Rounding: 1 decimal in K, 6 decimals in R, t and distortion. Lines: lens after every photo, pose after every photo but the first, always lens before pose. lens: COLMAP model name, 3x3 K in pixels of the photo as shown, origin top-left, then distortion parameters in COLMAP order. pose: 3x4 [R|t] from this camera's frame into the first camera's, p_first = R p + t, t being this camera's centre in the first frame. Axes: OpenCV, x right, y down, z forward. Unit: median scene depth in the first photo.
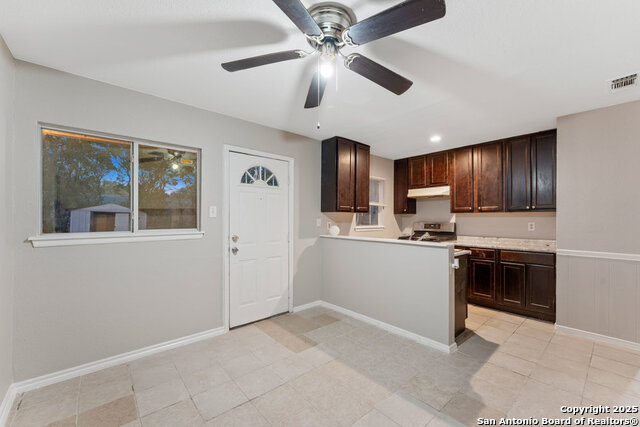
lens RADIAL K [[253.6, 0, 320.8], [0, 253.6, 217.1], [0, 0, 1]] dist [-0.003825, -0.000516]
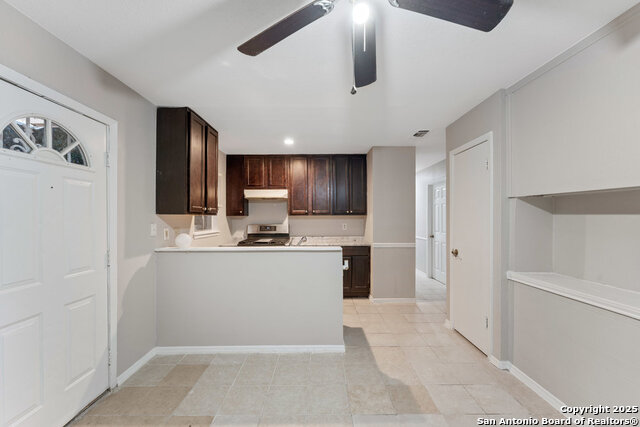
lens RADIAL K [[253.6, 0, 318.0], [0, 253.6, 217.4], [0, 0, 1]] dist [-0.003825, -0.000516]
pose [[0.660170, -0.002675, 0.751111, -0.231004], [0.001235, 0.999996, 0.002476, -0.012764], [-0.751115, -0.000708, 0.660171, 0.260502]]
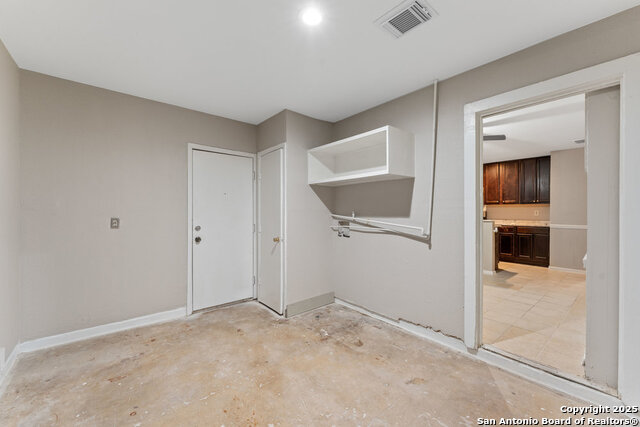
lens RADIAL K [[253.6, 0, 323.1], [0, 253.6, 211.5], [0, 0, 1]] dist [-0.003825, -0.000516]
pose [[0.999814, -0.000549, -0.019282, -0.525969], [0.000721, 0.999960, 0.008923, 0.013294], [0.019277, -0.008935, 0.999774, -0.676033]]
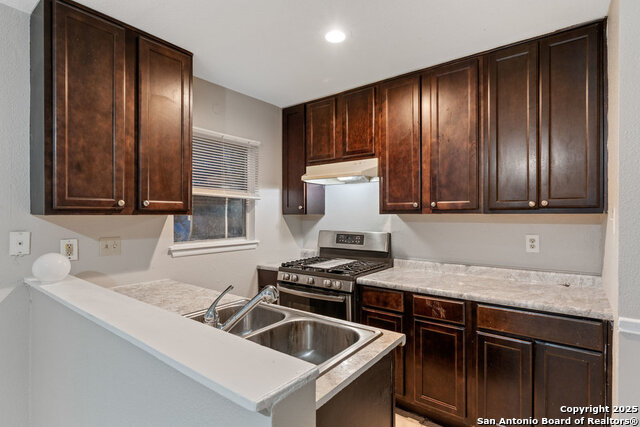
lens RADIAL K [[316.3, 0, 318.4], [0, 316.3, 216.1], [0, 0, 1]] dist [-0.006086, 0.000041]
pose [[0.980867, -0.003599, 0.194647, 0.334570], [0.002036, 0.999964, 0.008230, -0.020467], [-0.194669, -0.007676, 0.980839, 0.514635]]
